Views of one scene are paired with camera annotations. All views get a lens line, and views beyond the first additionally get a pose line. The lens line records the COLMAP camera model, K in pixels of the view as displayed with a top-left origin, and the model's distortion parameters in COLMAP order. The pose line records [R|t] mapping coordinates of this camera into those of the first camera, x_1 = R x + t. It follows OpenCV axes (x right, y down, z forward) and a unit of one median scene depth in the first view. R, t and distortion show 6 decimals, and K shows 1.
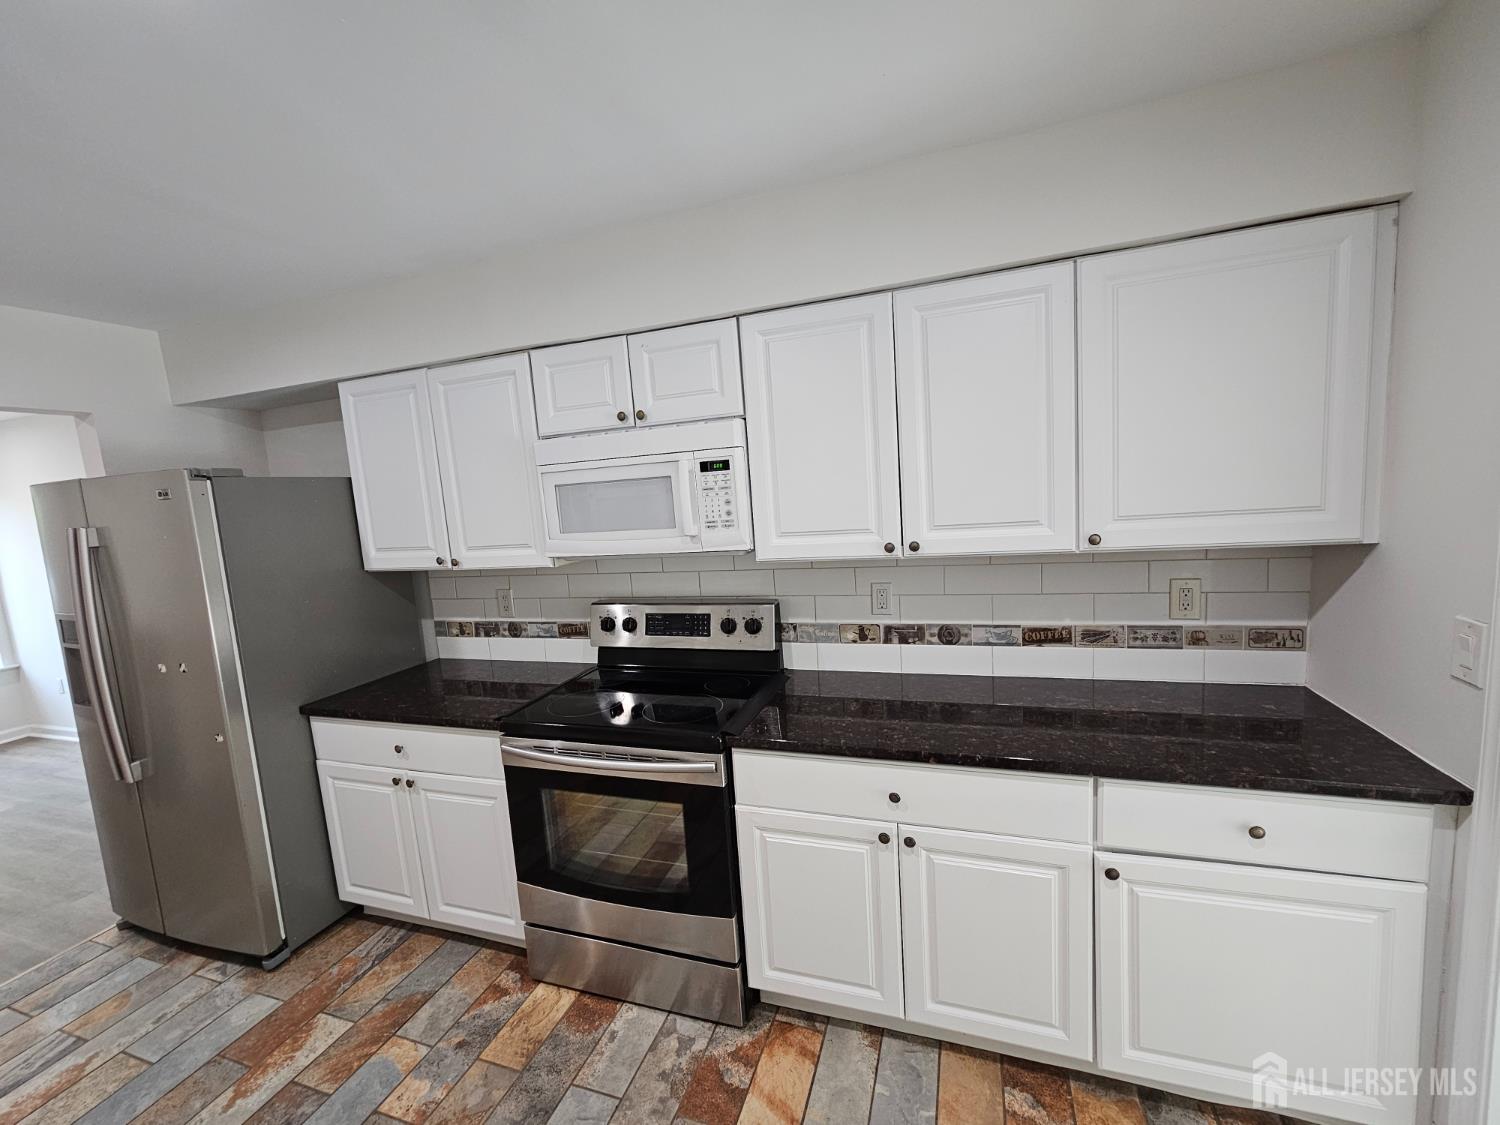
lens RADIAL K [[617.4, 0, 753.3], [0, 617.4, 569.1], [0, 0, 1]] dist [-0.003955, 0.001949]
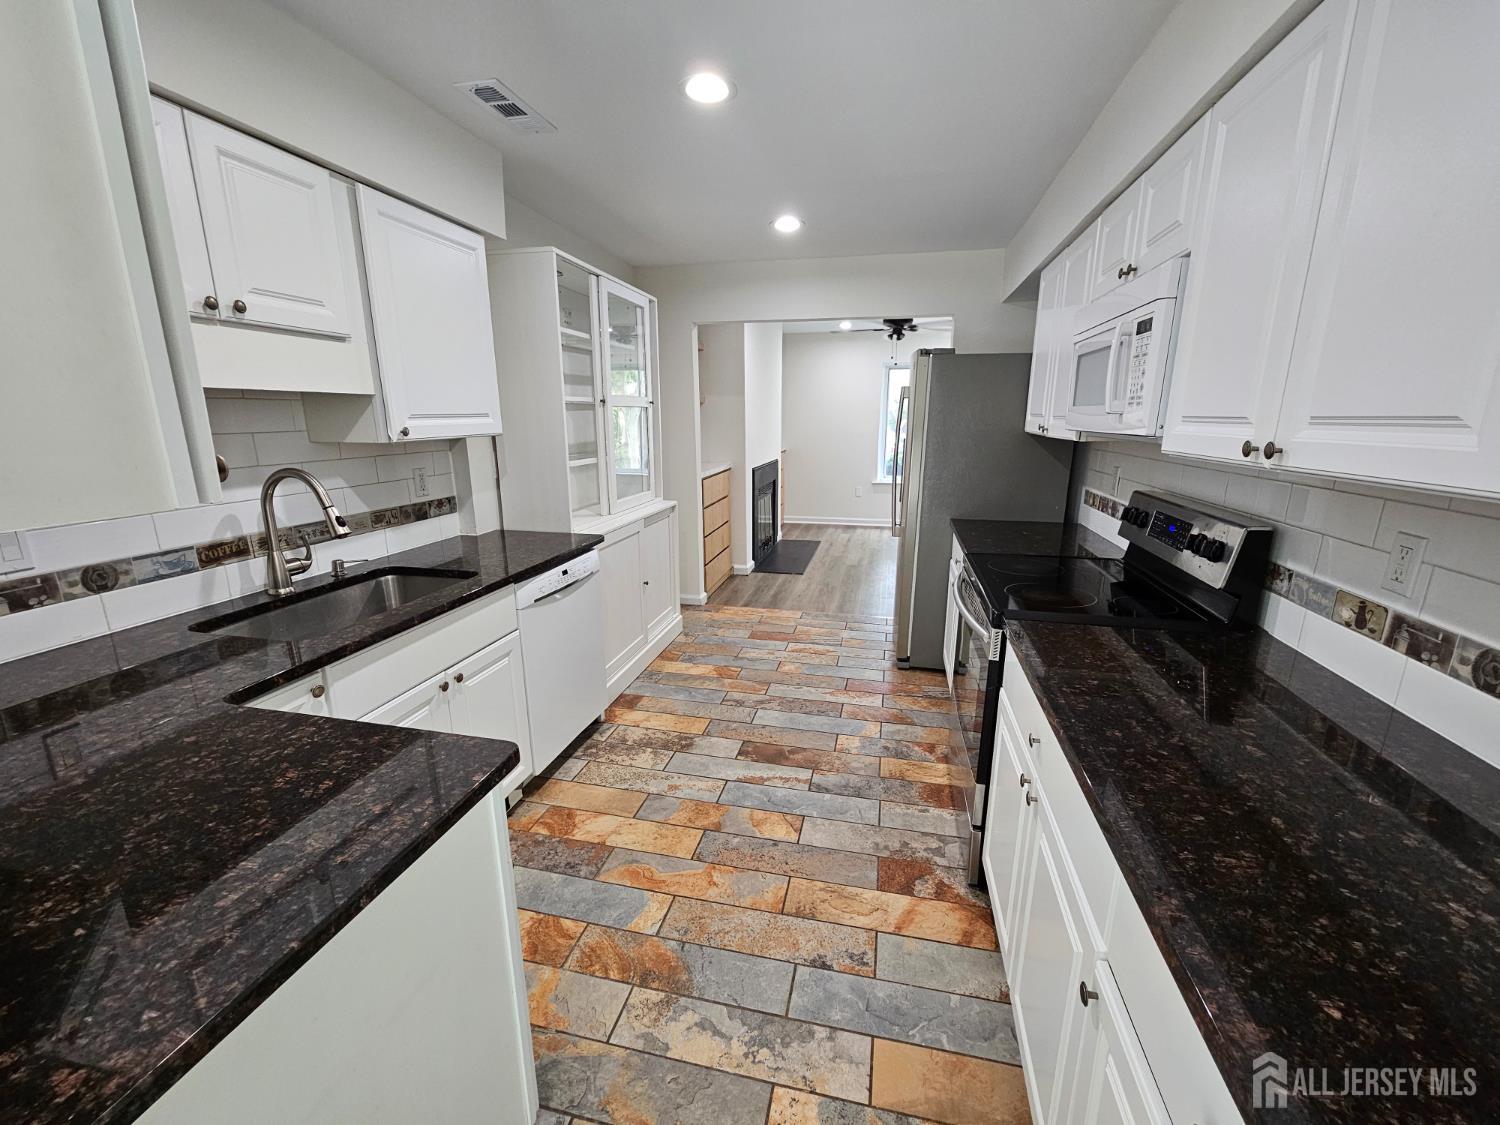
lens RADIAL K [[617.4, 0, 752.7], [0, 617.4, 566.5], [0, 0, 1]] dist [-0.003955, 0.001949]
pose [[0.106872, 0.303303, -0.946882, 0.706035], [-0.137766, 0.947667, 0.288005, -0.029140], [0.984682, 0.099668, 0.143064, 0.383707]]
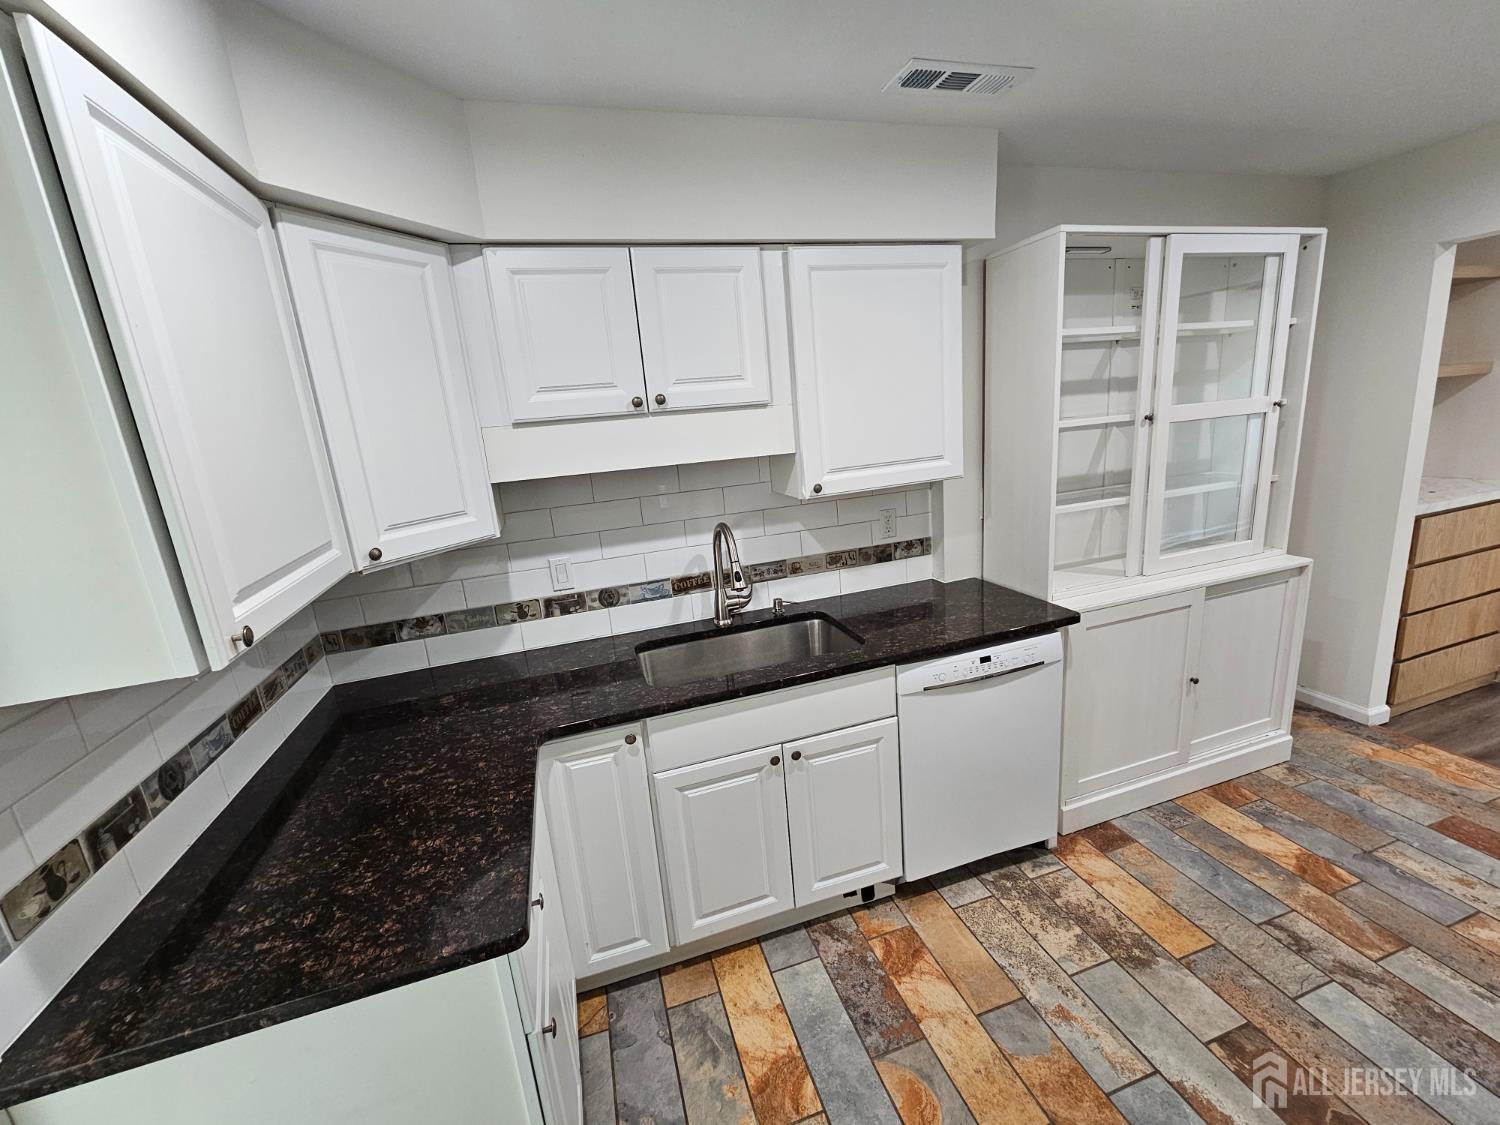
lens RADIAL K [[617.4, 0, 752.2], [0, 617.4, 567.4], [0, 0, 1]] dist [-0.003955, 0.001949]
pose [[-0.794580, 0.268598, -0.544516, 0.285683], [0.057927, 0.926271, 0.372379, -0.124907], [0.604389, 0.264343, -0.751556, 0.656240]]
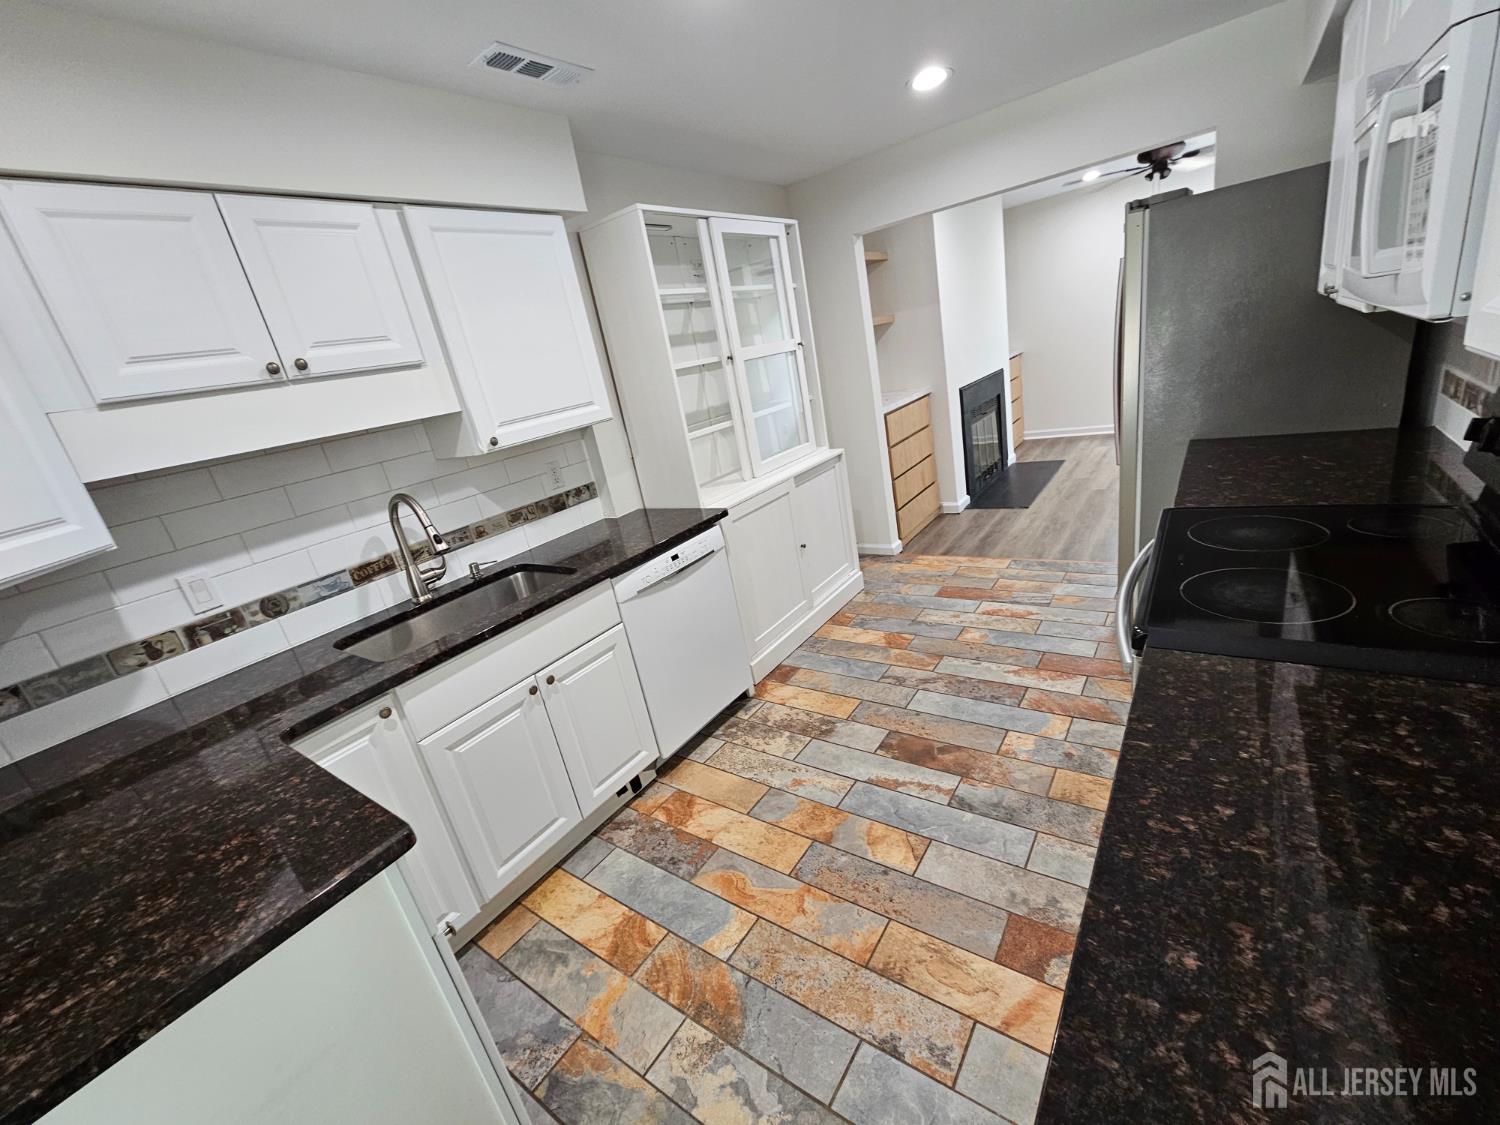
lens RADIAL K [[617.4, 0, 752.8], [0, 617.4, 567.1], [0, 0, 1]] dist [-0.003955, 0.001949]
pose [[-0.266832, 0.423299, -0.865805, 0.503228], [0.073272, 0.904688, 0.419727, -0.082258], [0.960954, 0.048558, -0.272416, 0.658078]]
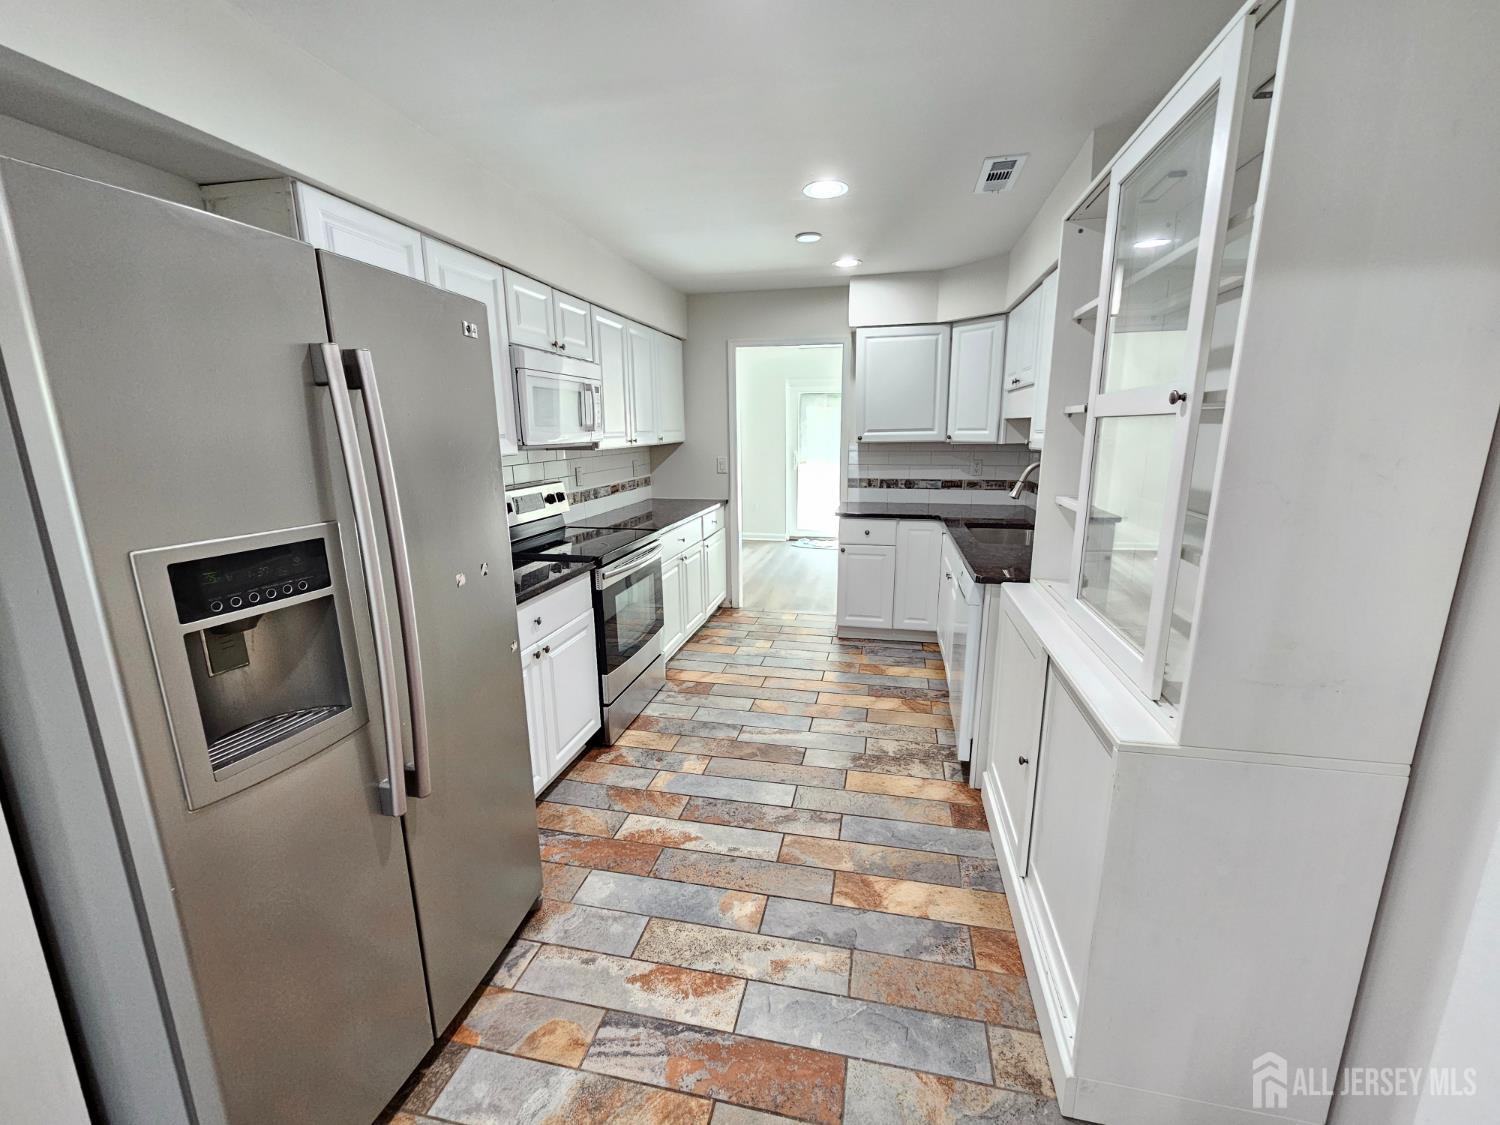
lens RADIAL K [[617.4, 0, 754.6], [0, 617.4, 567.9], [0, 0, 1]] dist [-0.003955, 0.001949]
pose [[-0.118812, -0.153312, 0.981009, -1.744924], [0.142046, 0.975221, 0.169611, 0.079495], [-0.982704, 0.159500, -0.094091, 0.762273]]
